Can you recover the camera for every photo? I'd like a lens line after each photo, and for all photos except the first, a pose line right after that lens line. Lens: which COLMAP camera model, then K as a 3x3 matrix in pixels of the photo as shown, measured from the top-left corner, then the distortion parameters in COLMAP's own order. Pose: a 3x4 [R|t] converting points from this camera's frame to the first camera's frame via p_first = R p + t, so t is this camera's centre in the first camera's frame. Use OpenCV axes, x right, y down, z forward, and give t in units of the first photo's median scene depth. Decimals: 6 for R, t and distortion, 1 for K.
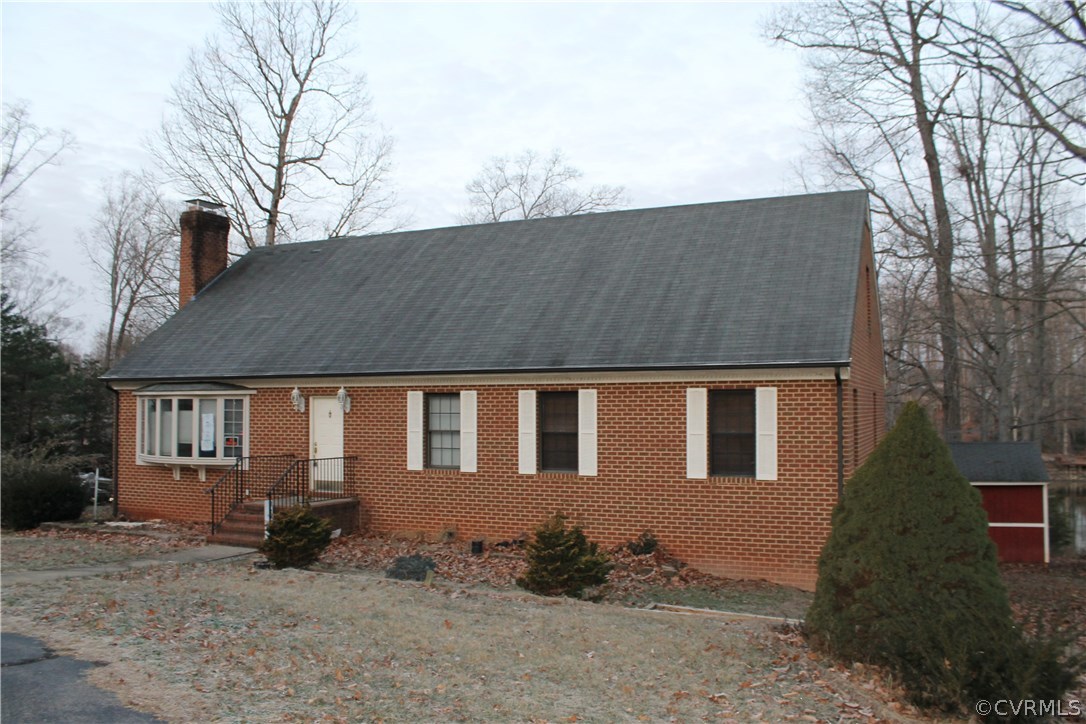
lens RADIAL K [[920.7, 0, 543.0], [0, 920.7, 362.0], [0, 0, 1]] dist [-0.117095, 0.010780]
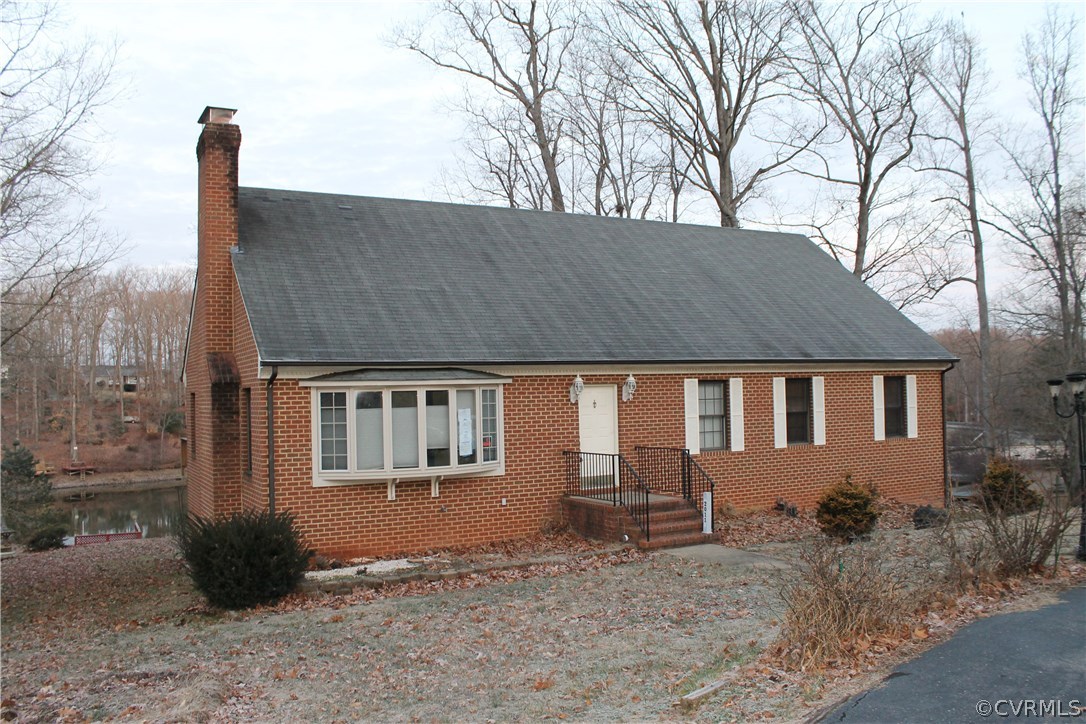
lens RADIAL K [[920.7, 0, 543.0], [0, 920.7, 362.0], [0, 0, 1]] dist [-0.117095, 0.010780]
pose [[0.588959, 0.018462, 0.807952, -1.016537], [-0.014962, 0.999817, -0.011939, 0.026197], [-0.808025, -0.005057, 0.589127, 0.494092]]
